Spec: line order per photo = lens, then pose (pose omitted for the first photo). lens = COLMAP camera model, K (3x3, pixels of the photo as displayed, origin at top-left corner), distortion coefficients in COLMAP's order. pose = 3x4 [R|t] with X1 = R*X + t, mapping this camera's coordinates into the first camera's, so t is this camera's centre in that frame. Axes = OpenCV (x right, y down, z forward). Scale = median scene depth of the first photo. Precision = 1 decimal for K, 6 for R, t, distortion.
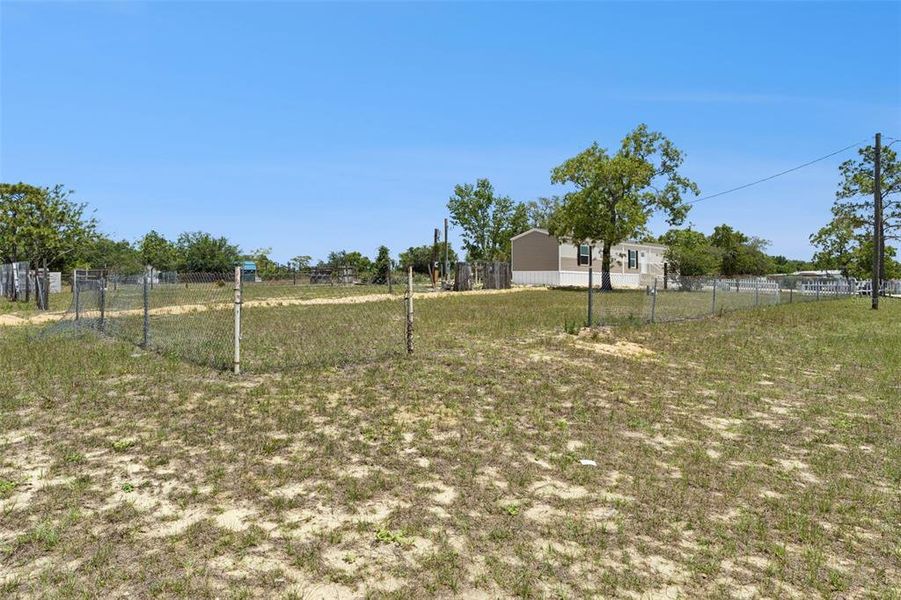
lens RADIAL K [[470.4, 0, 417.1], [0, 470.4, 265.8], [0, 0, 1]] dist [-0.005094, -0.003508]
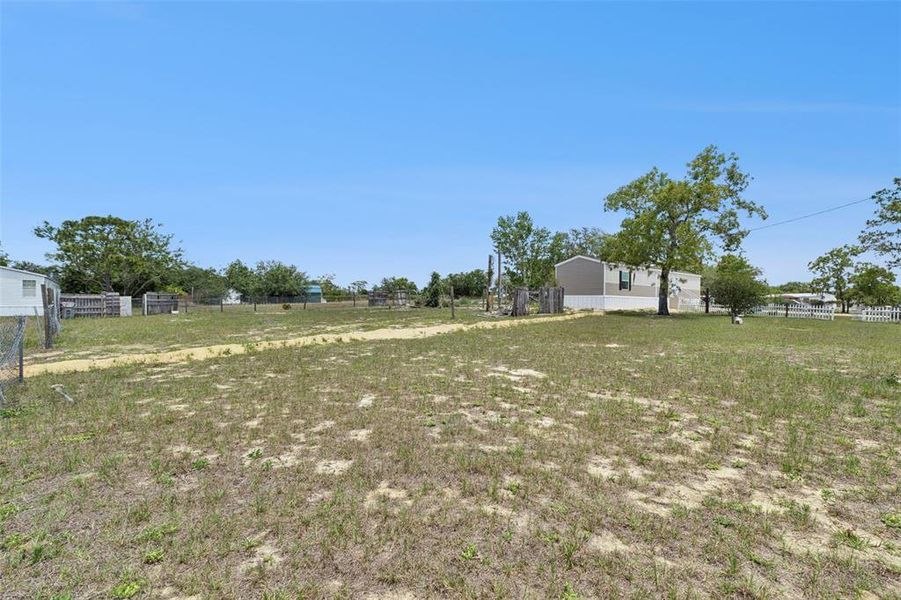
lens RADIAL K [[381.9, 0, 448.7], [0, 381.9, 301.0], [0, 0, 1]] dist [0.007975, -0.002627]
pose [[0.999932, 0.001533, -0.011544, -0.025202], [-0.001170, 0.999508, 0.031331, -0.002098], [0.011586, -0.031316, 0.999442, 0.091714]]
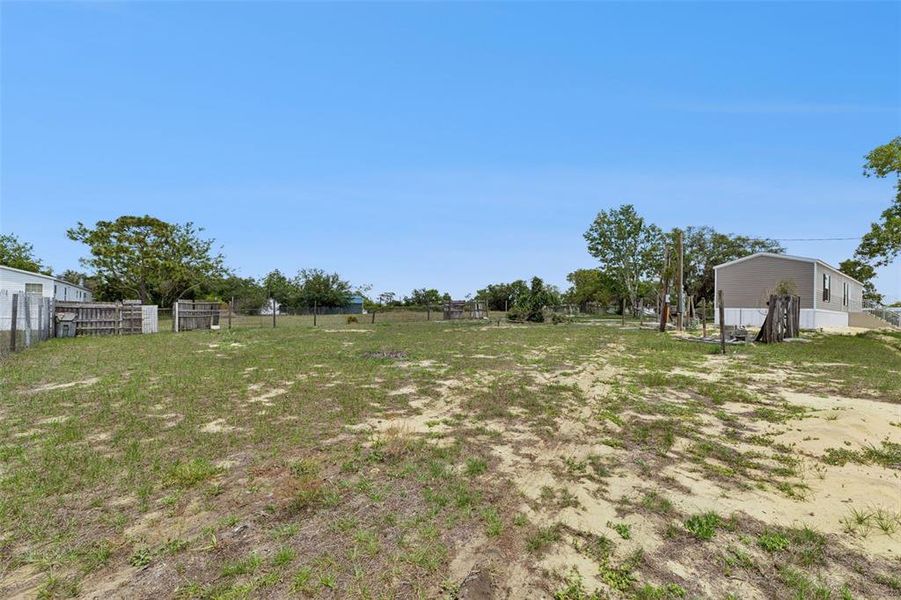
lens RADIAL K [[381.9, 0, 455.1], [0, 381.9, 306.6], [0, 0, 1]] dist [0.007975, -0.002627]
pose [[0.997457, 0.007820, -0.070841, -0.142780], [-0.006734, 0.999856, 0.015549, 0.001725], [0.070953, -0.015032, 0.997366, 0.250782]]
